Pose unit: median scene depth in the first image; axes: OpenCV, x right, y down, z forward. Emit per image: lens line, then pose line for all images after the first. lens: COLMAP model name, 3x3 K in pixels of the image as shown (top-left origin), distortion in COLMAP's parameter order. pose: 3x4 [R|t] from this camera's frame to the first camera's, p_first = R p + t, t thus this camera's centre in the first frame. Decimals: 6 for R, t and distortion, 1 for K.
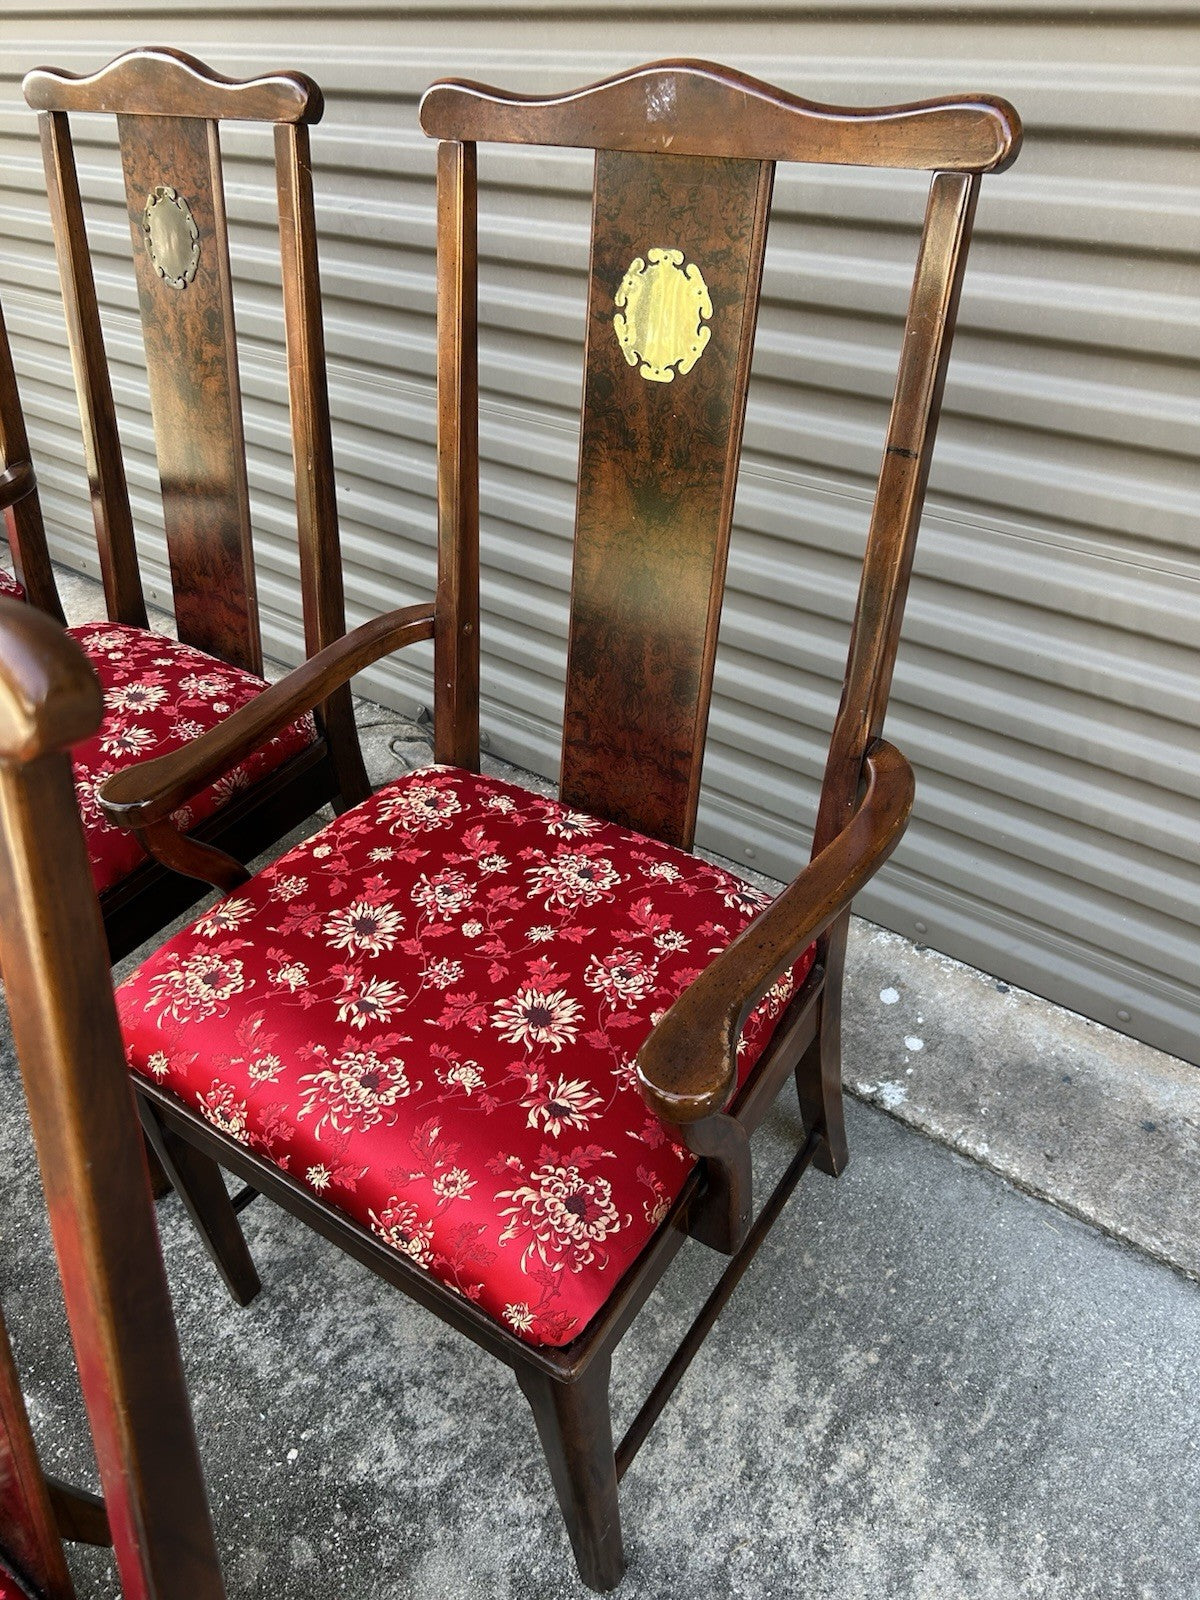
lens RADIAL K [[1188.3, 0, 582.6], [0, 1188.3, 792.1], [0, 0, 1]] dist [0.099547, -0.142571]
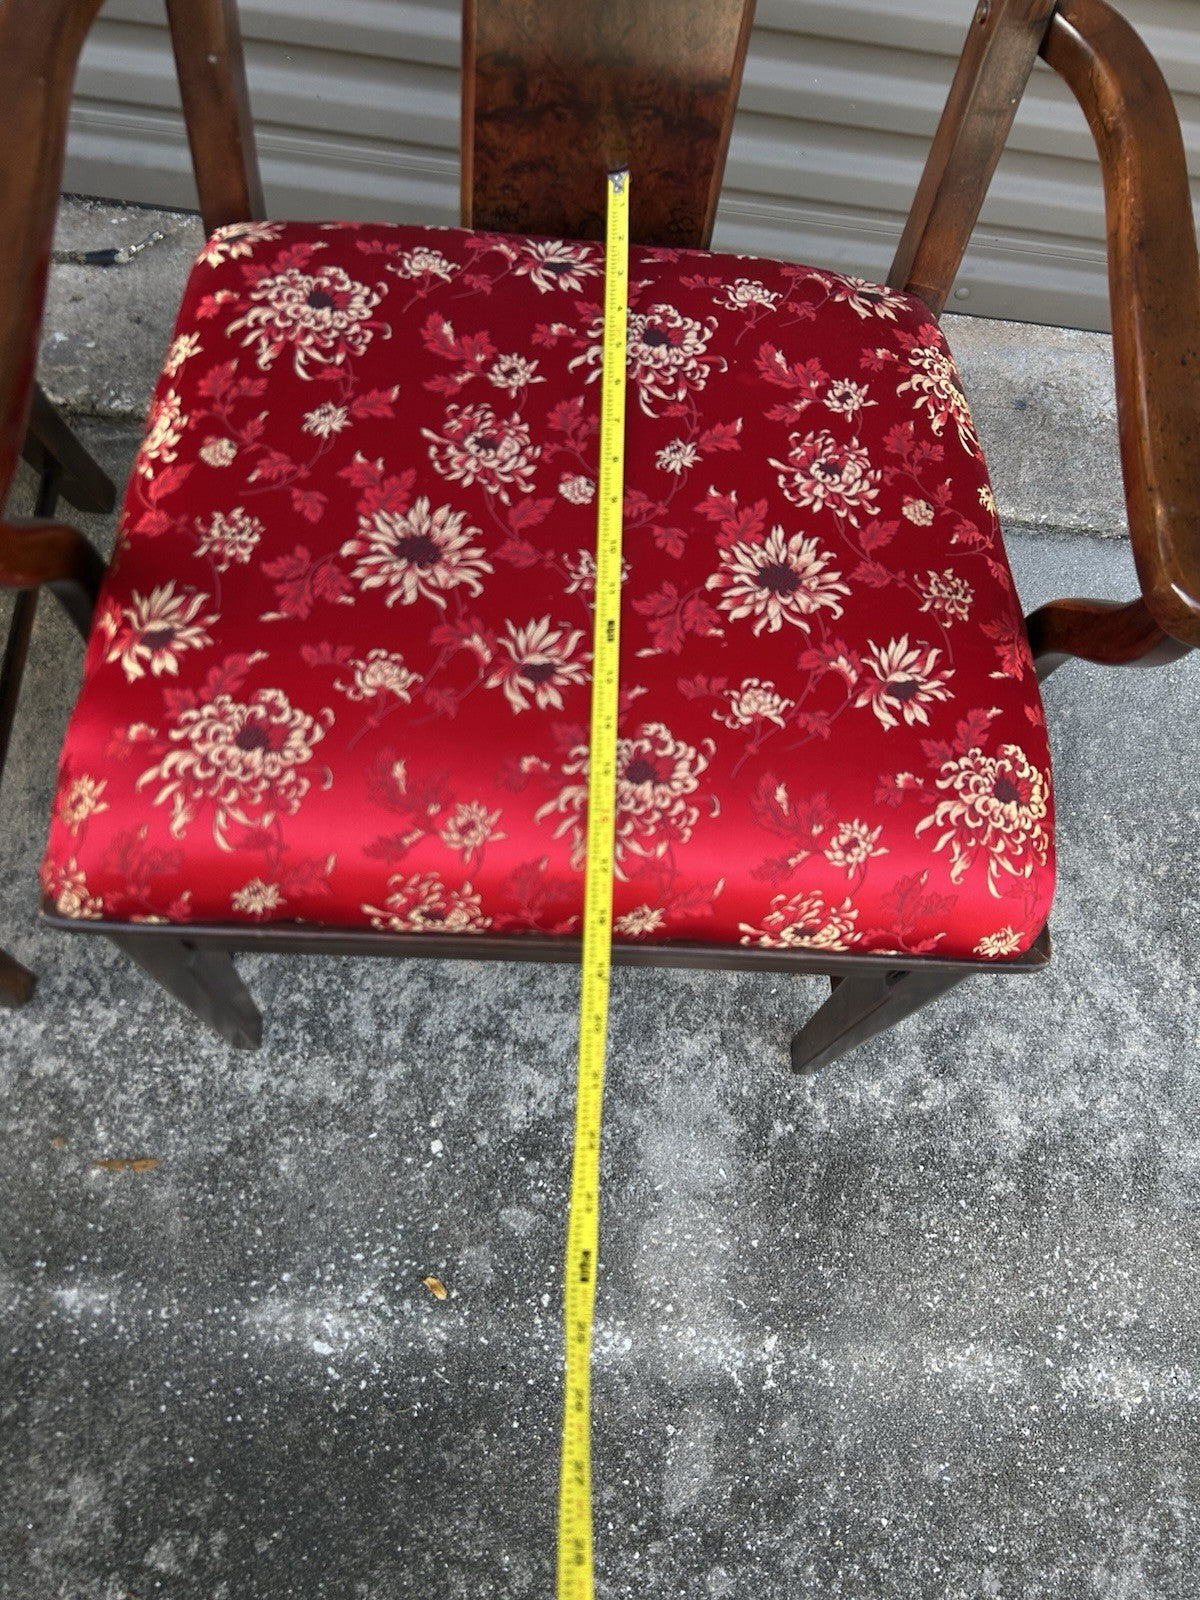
lens RADIAL K [[1208.2, 0, 598.8], [0, 1208.2, 807.5], [0, 0, 1]] dist [0.043838, -0.040915]
pose [[0.808585, -0.471620, 0.351802, -0.407203], [0.225013, 0.800329, 0.555737, -0.109201], [-0.543654, -0.370200, 0.753254, 0.467973]]
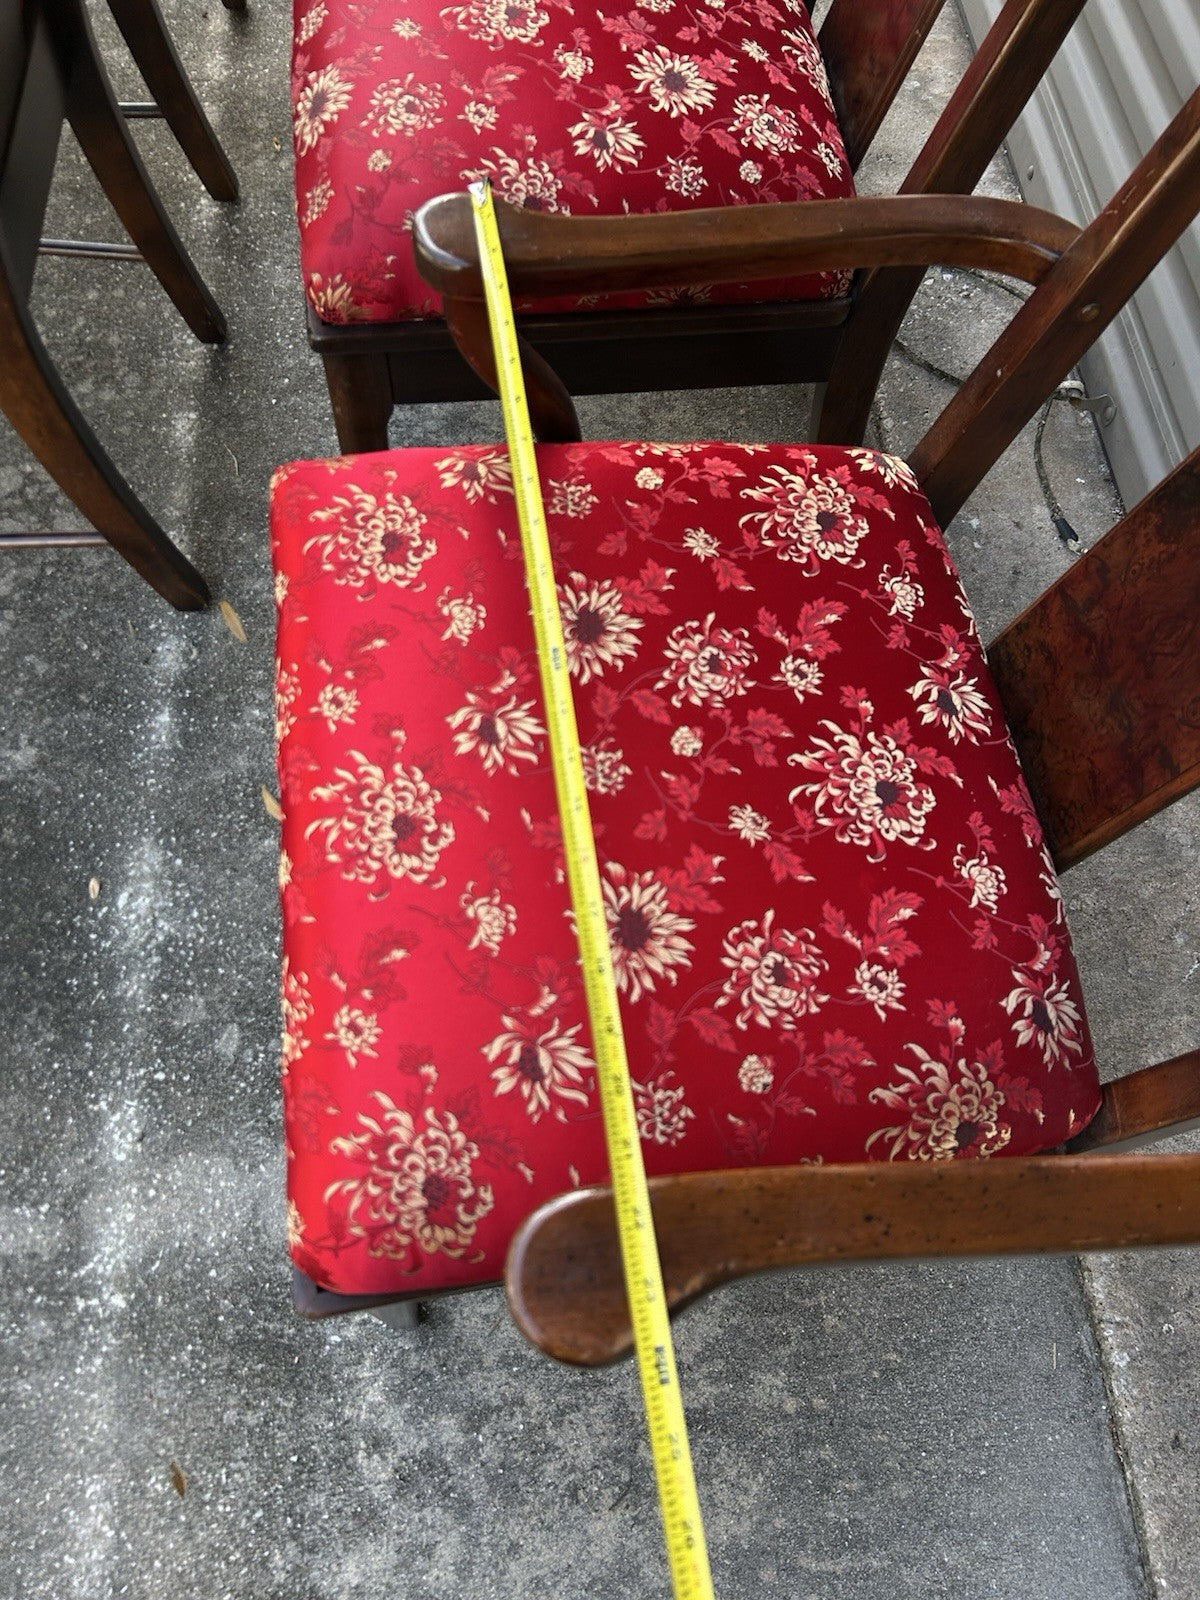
lens RADIAL K [[1208.2, 0, 598.8], [0, 1208.2, 807.5], [0, 0, 1]] dist [0.043838, -0.040915]
pose [[0.678690, 0.708266, -0.194267, 0.032307], [-0.547644, 0.664306, 0.508709, -0.184739], [0.489354, -0.238866, 0.838735, 0.419752]]
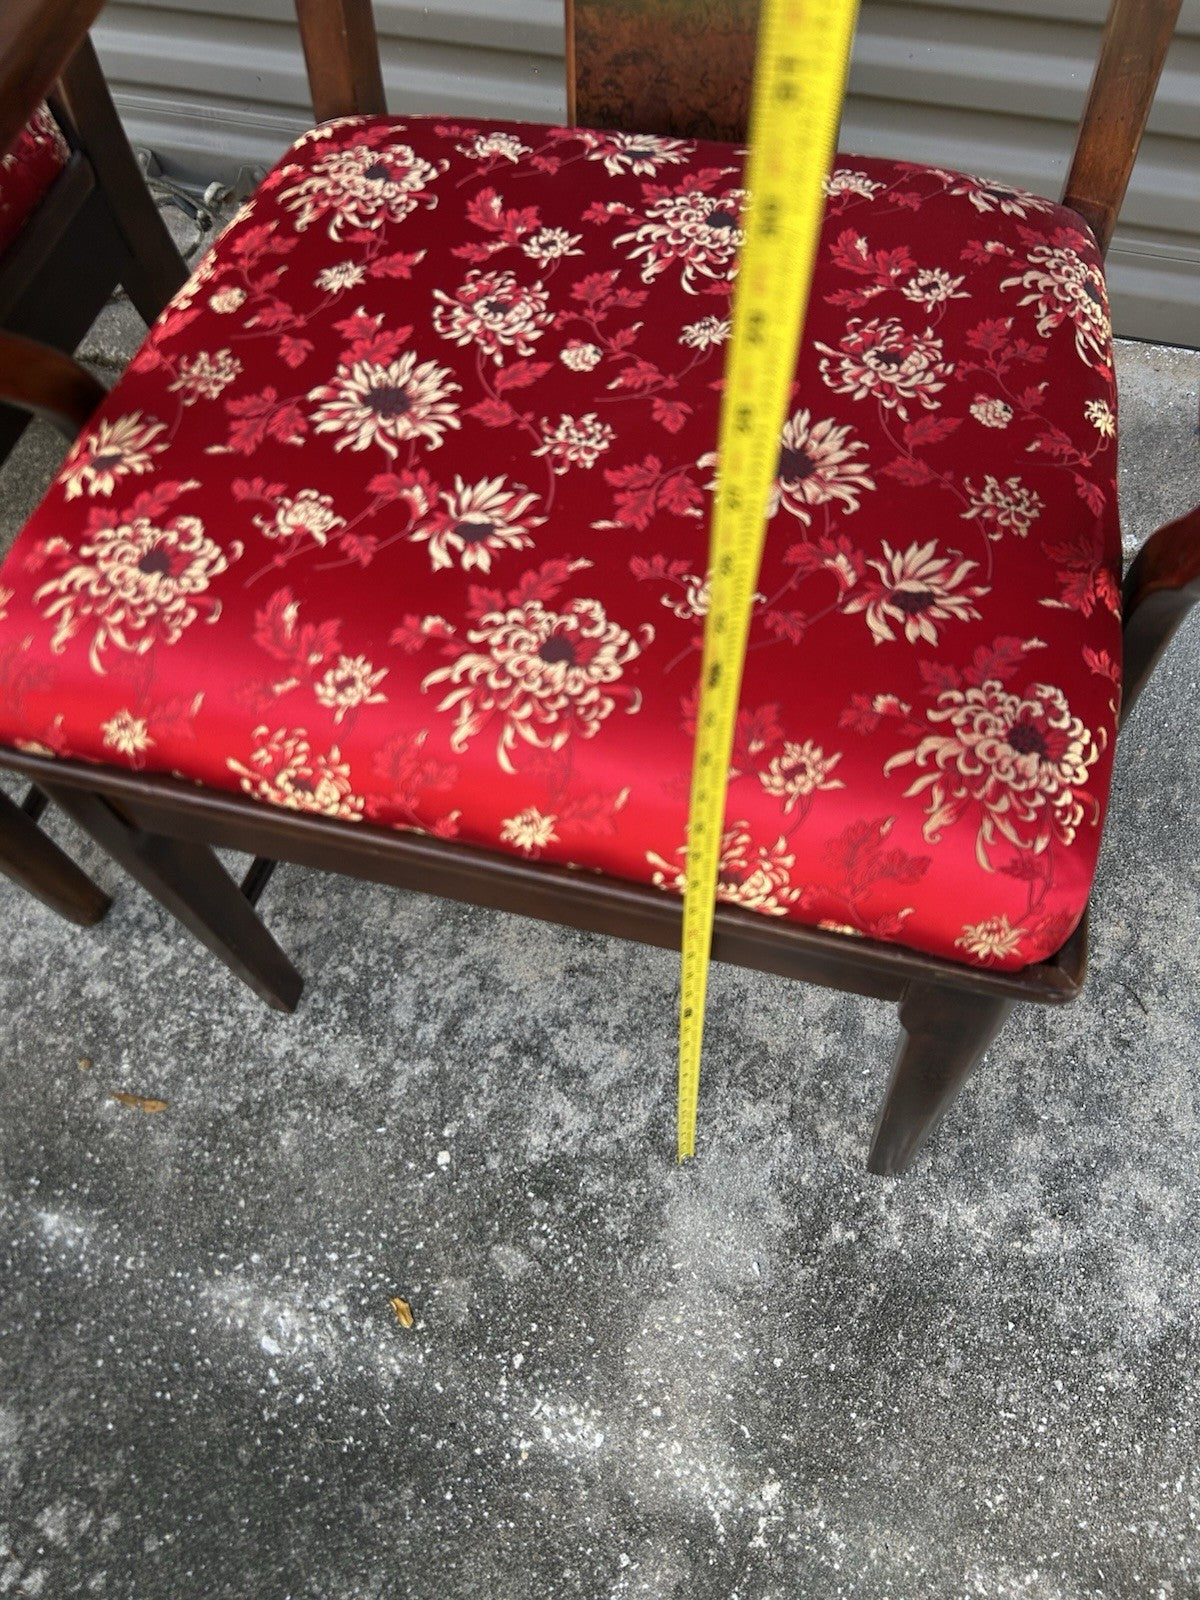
lens RADIAL K [[1206.5, 0, 596.9], [0, 1206.5, 804.7], [0, 0, 1]] dist [0.032872, -0.031130]
pose [[0.939913, -0.299487, 0.163926, -0.252021], [0.215812, 0.893212, 0.394458, 0.084067], [-0.264556, -0.335379, 0.904174, 0.437079]]
